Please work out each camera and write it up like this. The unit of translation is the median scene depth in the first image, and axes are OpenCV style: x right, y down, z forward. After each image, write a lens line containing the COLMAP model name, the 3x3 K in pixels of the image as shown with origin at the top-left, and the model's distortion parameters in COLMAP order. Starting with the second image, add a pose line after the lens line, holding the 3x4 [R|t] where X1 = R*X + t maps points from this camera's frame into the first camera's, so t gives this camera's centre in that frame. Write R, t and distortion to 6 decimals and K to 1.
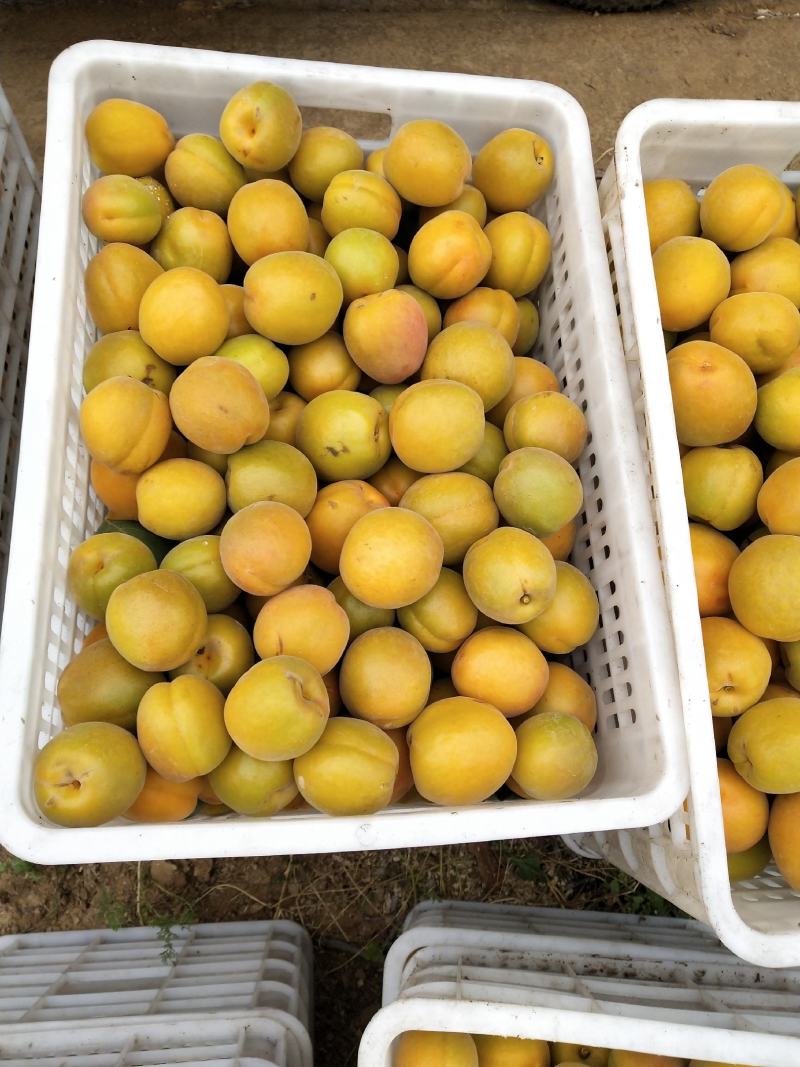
lens RADIAL K [[866.5, 0, 400.2], [0, 866.5, 540.0], [0, 0, 1]] dist [0.004177, 0.043497]
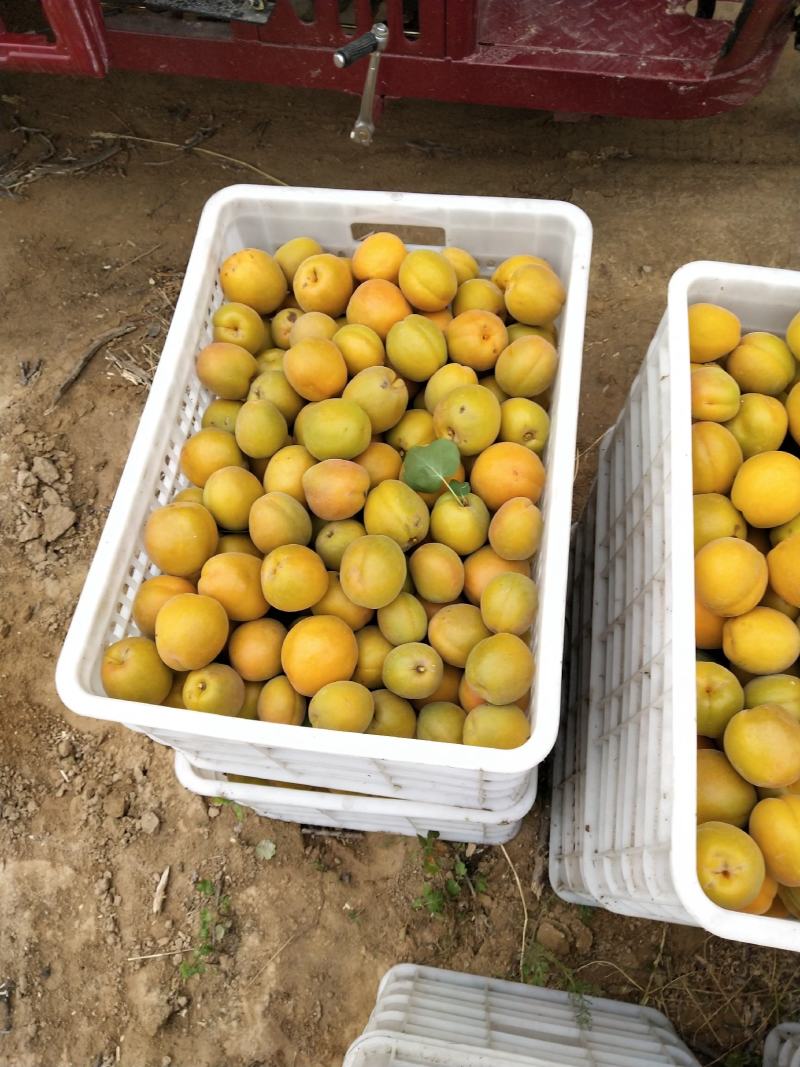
lens RADIAL K [[866.5, 0, 399.1], [0, 866.5, 527.8], [0, 0, 1]] dist [0.004177, 0.043497]
pose [[0.973855, 0.122627, -0.191229, -0.307144], [-0.138745, 0.987615, -0.073261, -0.025205], [0.179876, 0.097877, 0.978808, -0.168242]]
